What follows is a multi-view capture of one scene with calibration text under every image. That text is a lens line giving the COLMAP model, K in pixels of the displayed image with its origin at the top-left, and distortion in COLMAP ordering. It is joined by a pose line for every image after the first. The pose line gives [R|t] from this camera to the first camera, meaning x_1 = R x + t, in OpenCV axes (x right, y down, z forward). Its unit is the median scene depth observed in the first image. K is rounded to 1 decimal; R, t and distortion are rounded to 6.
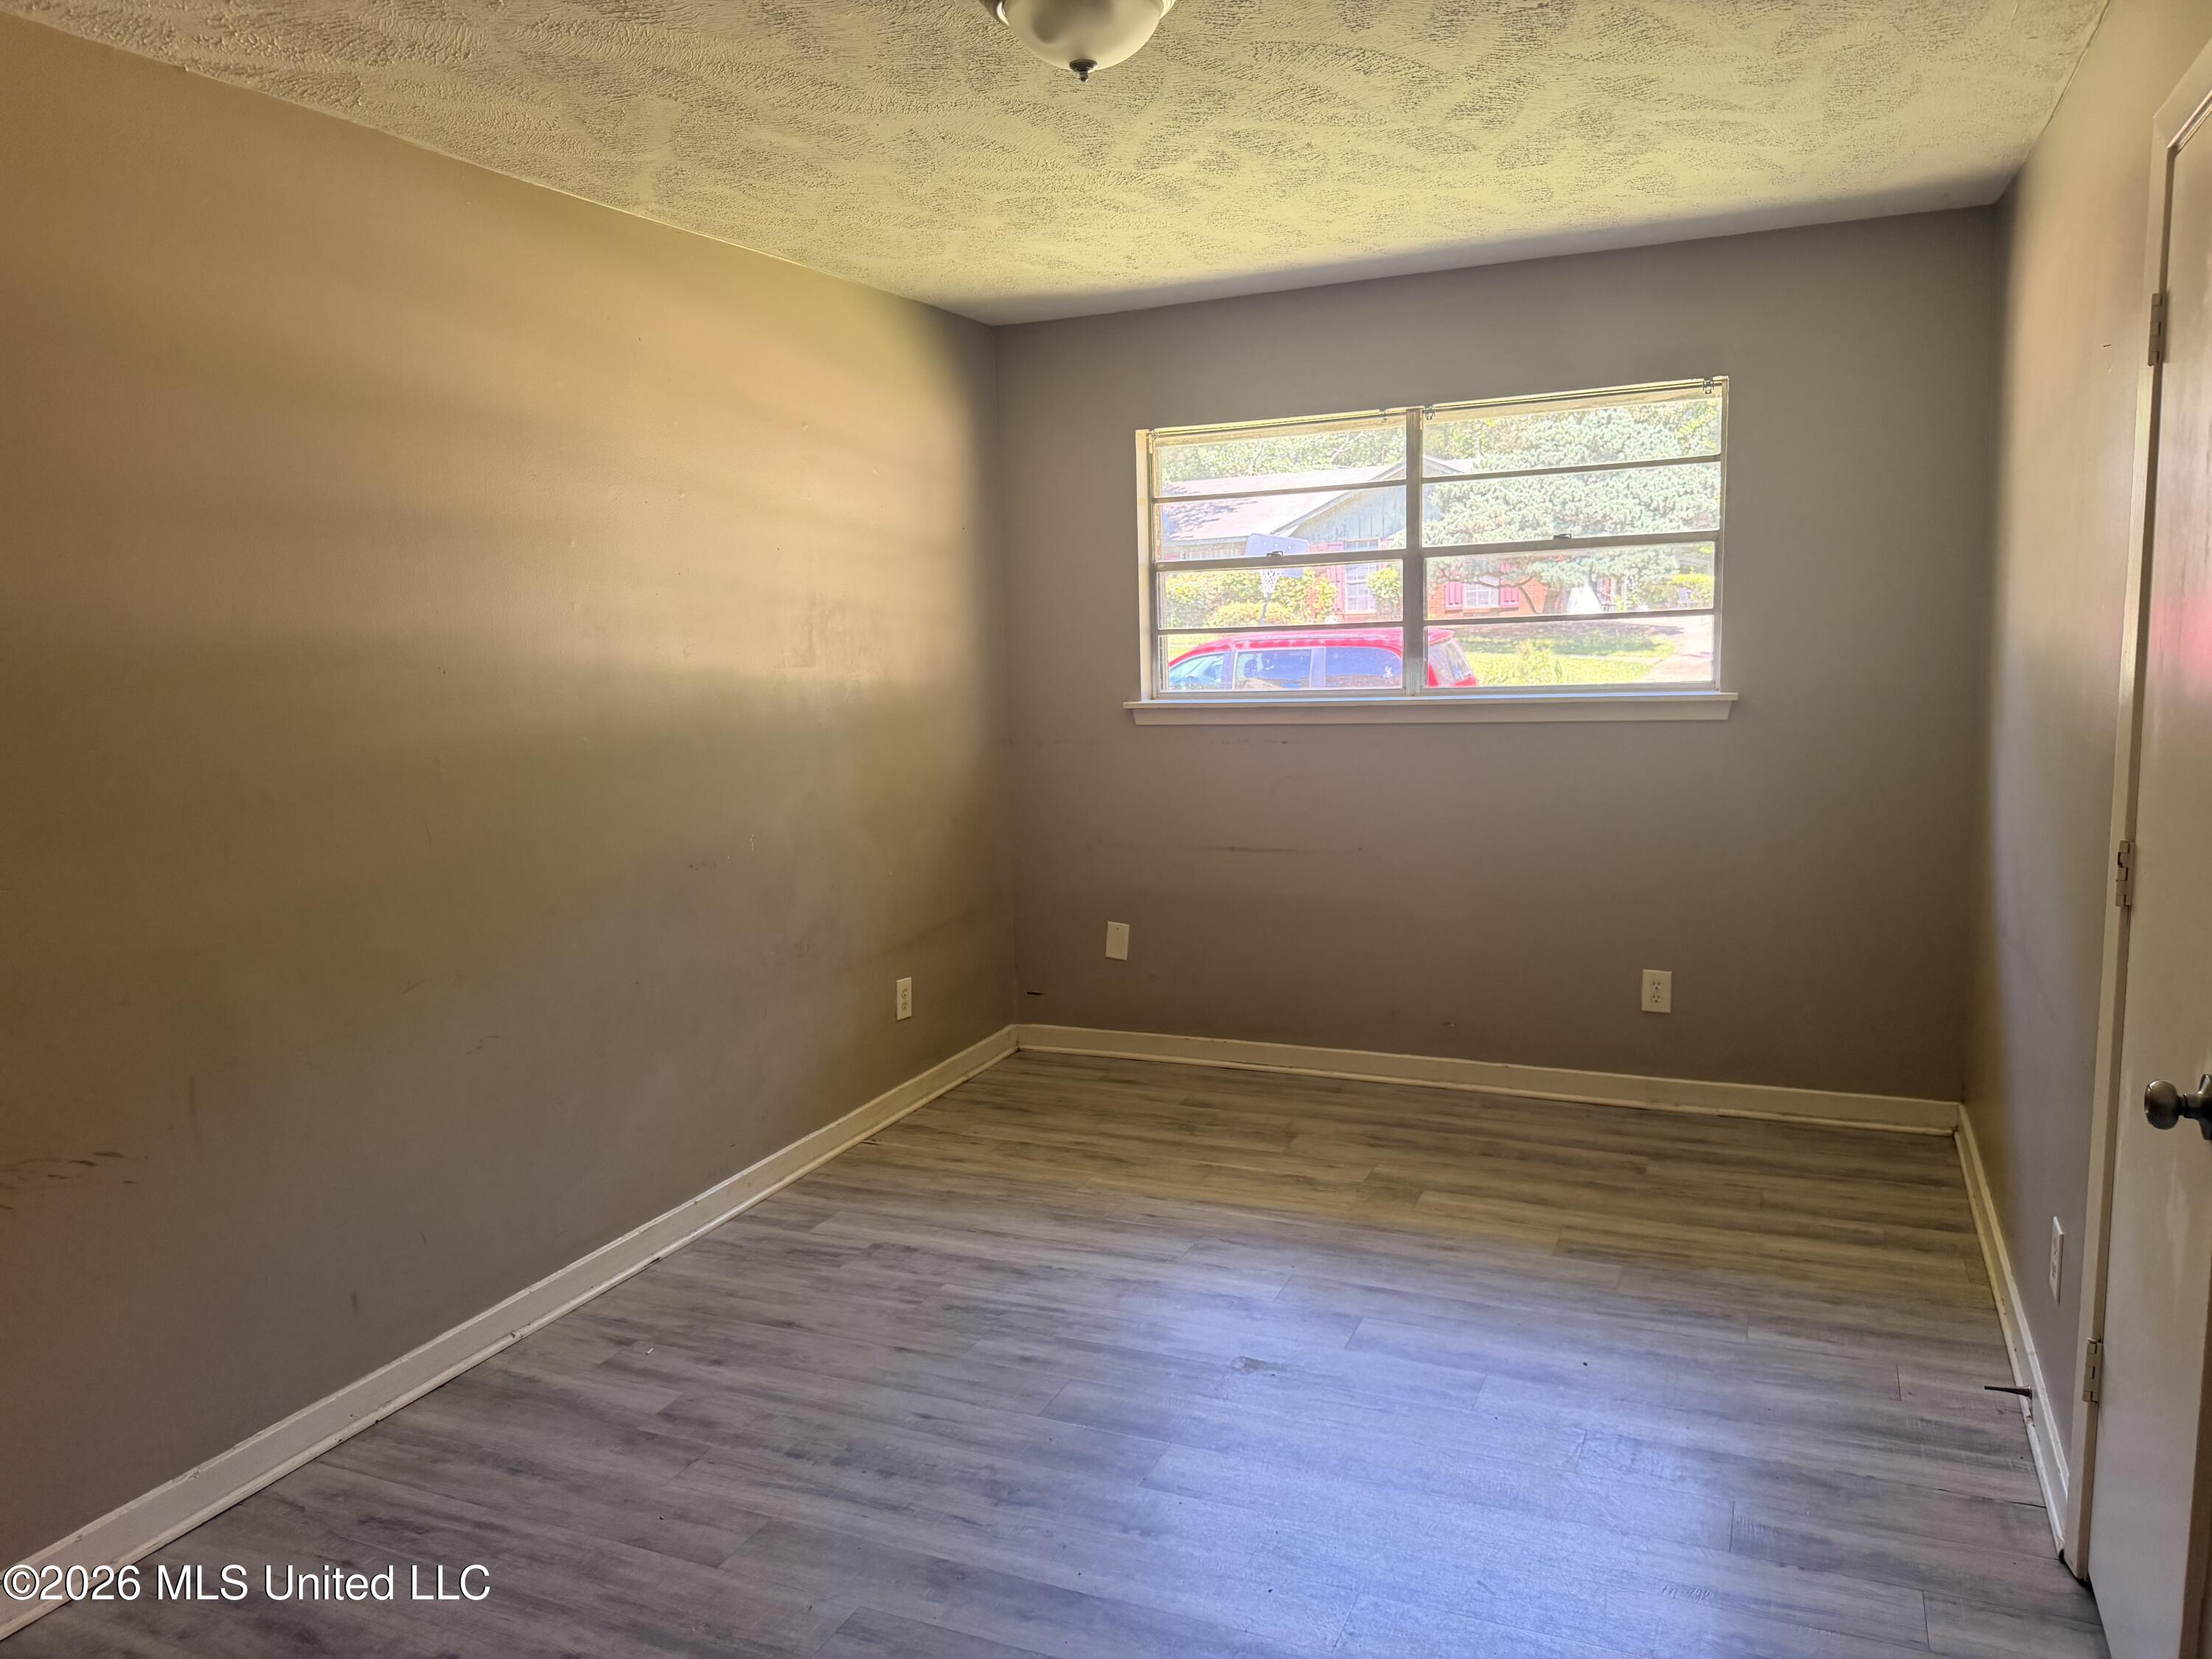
lens RADIAL K [[1541.6, 0, 1106.0], [0, 1541.6, 829.5], [0, 0, 1]] dist [0.086634, -0.157851]
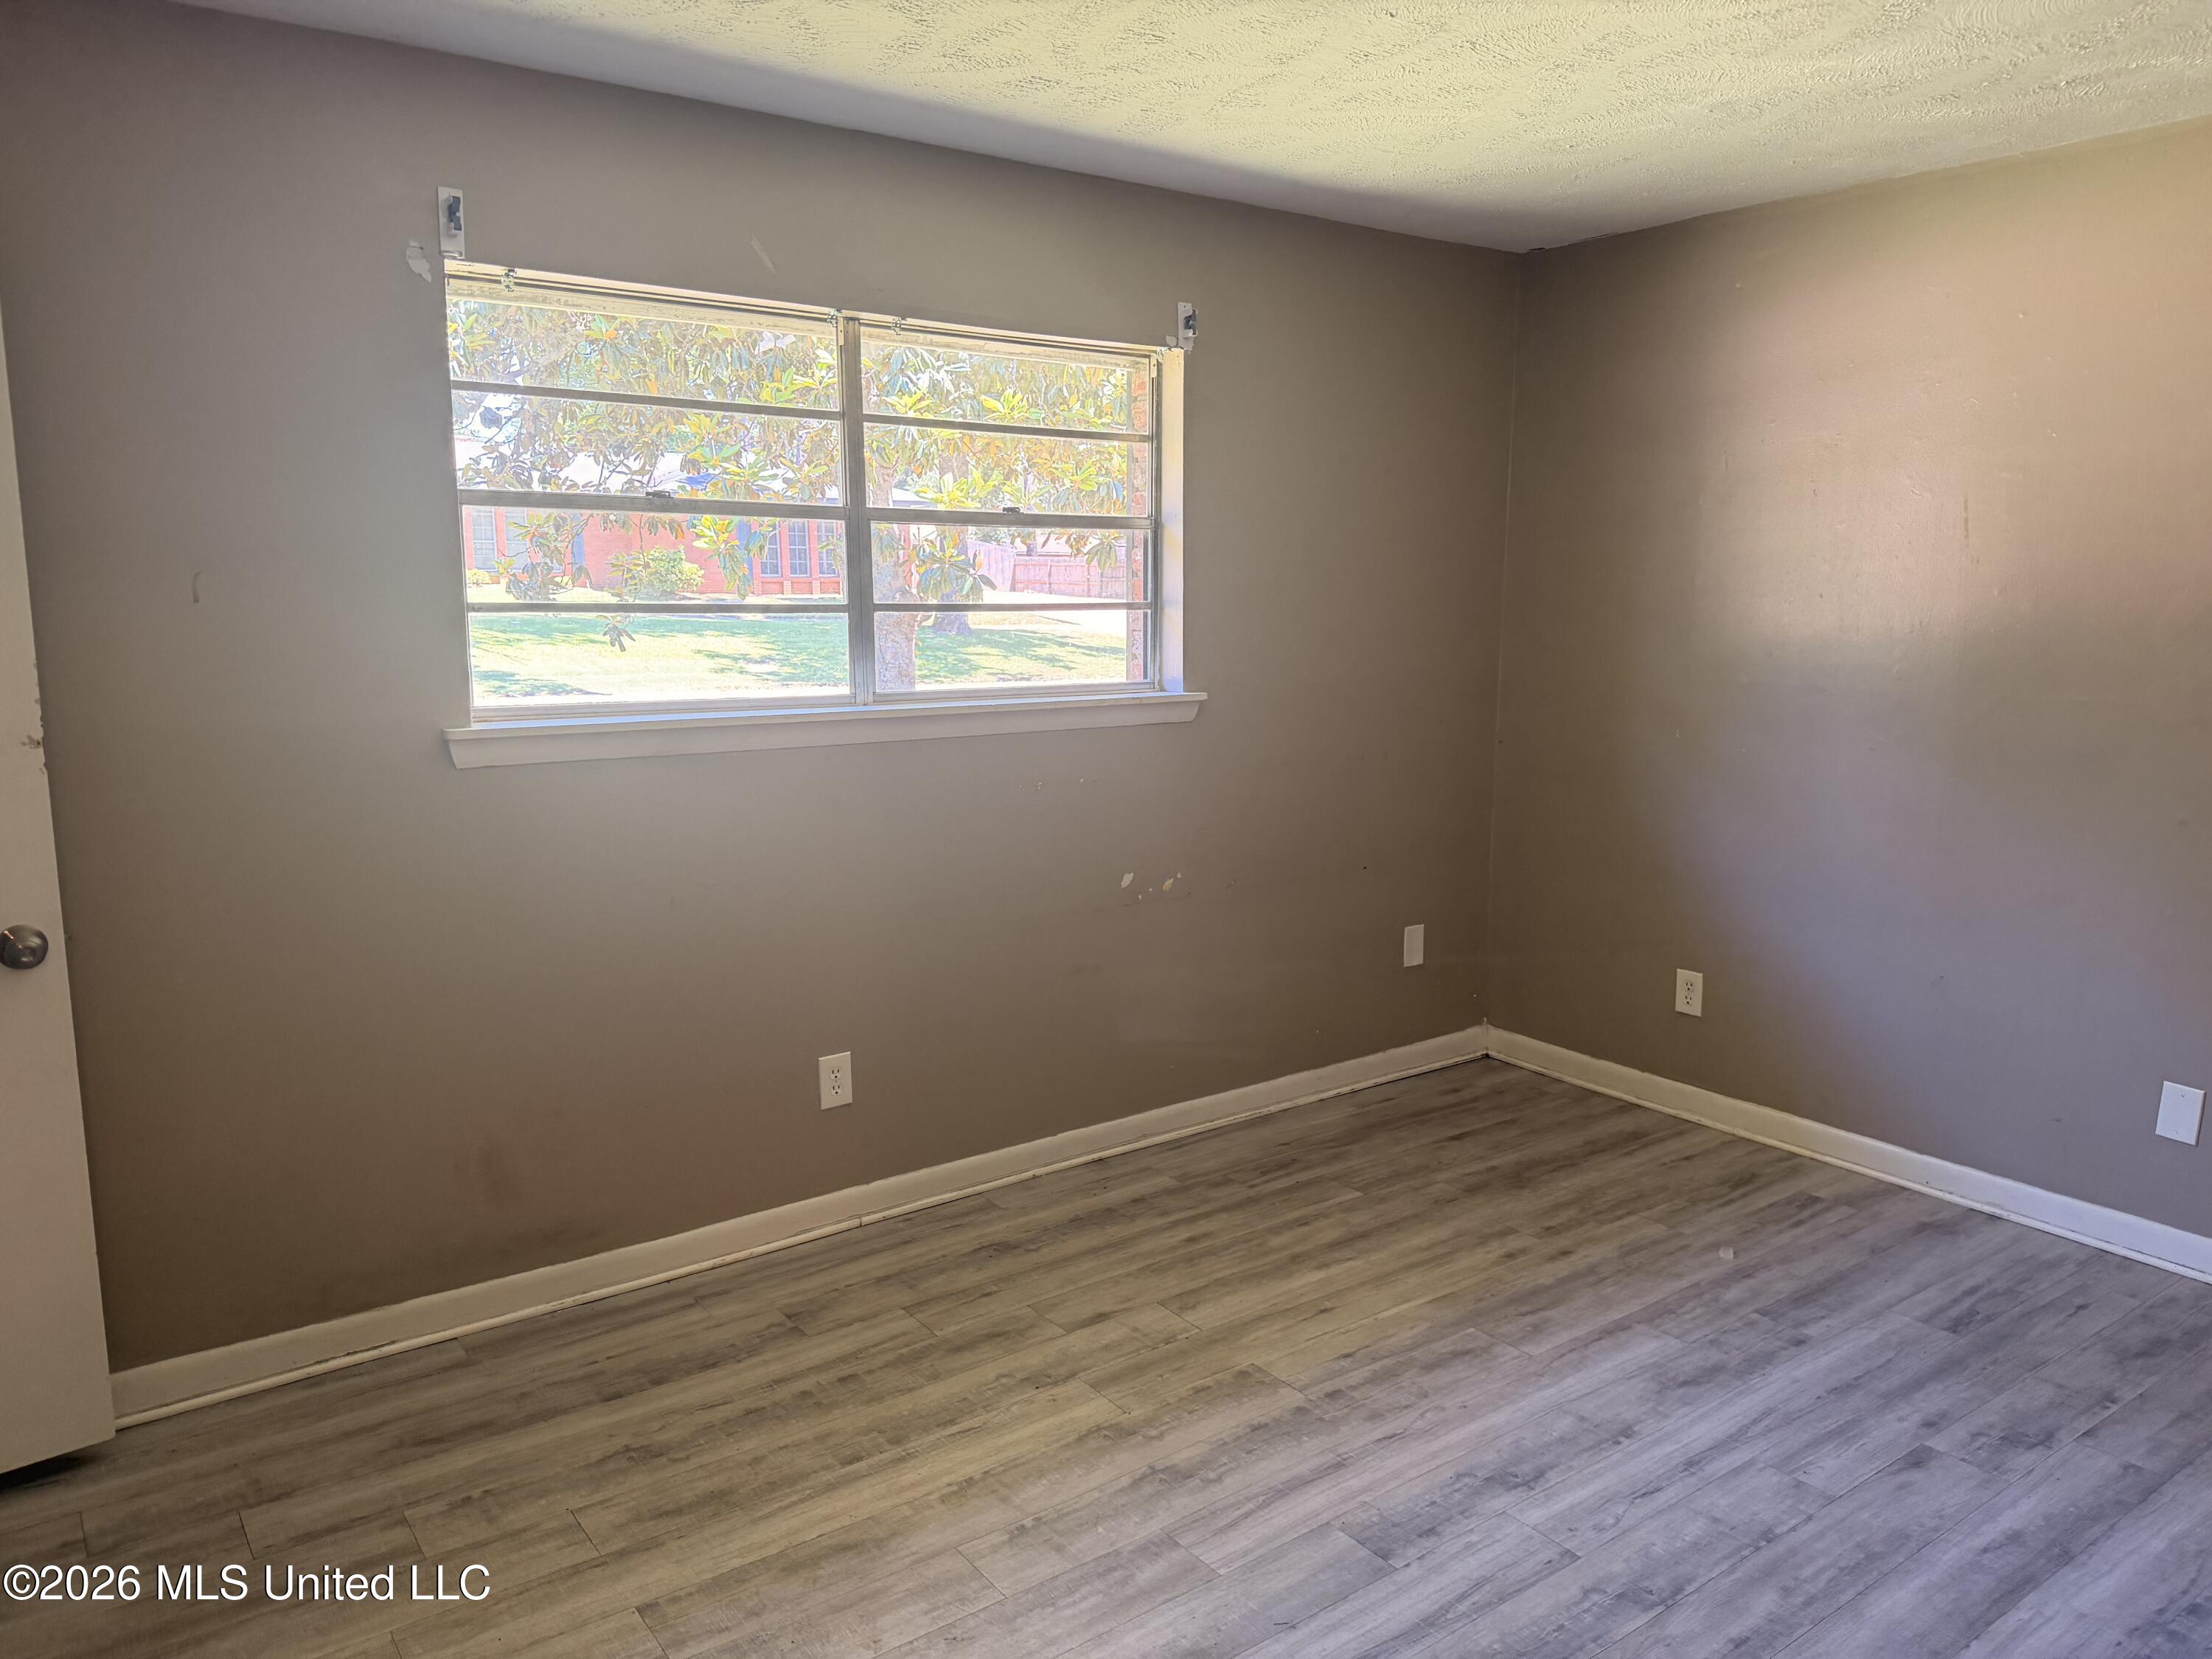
lens RADIAL K [[1541.6, 0, 1106.0], [0, 1541.6, 829.5], [0, 0, 1]] dist [0.086634, -0.157851]
pose [[0.479799, -0.098209, 0.871865, -0.608166], [0.100086, 0.993355, 0.056815, -0.086062], [-0.871651, 0.060001, 0.486440, 0.805962]]
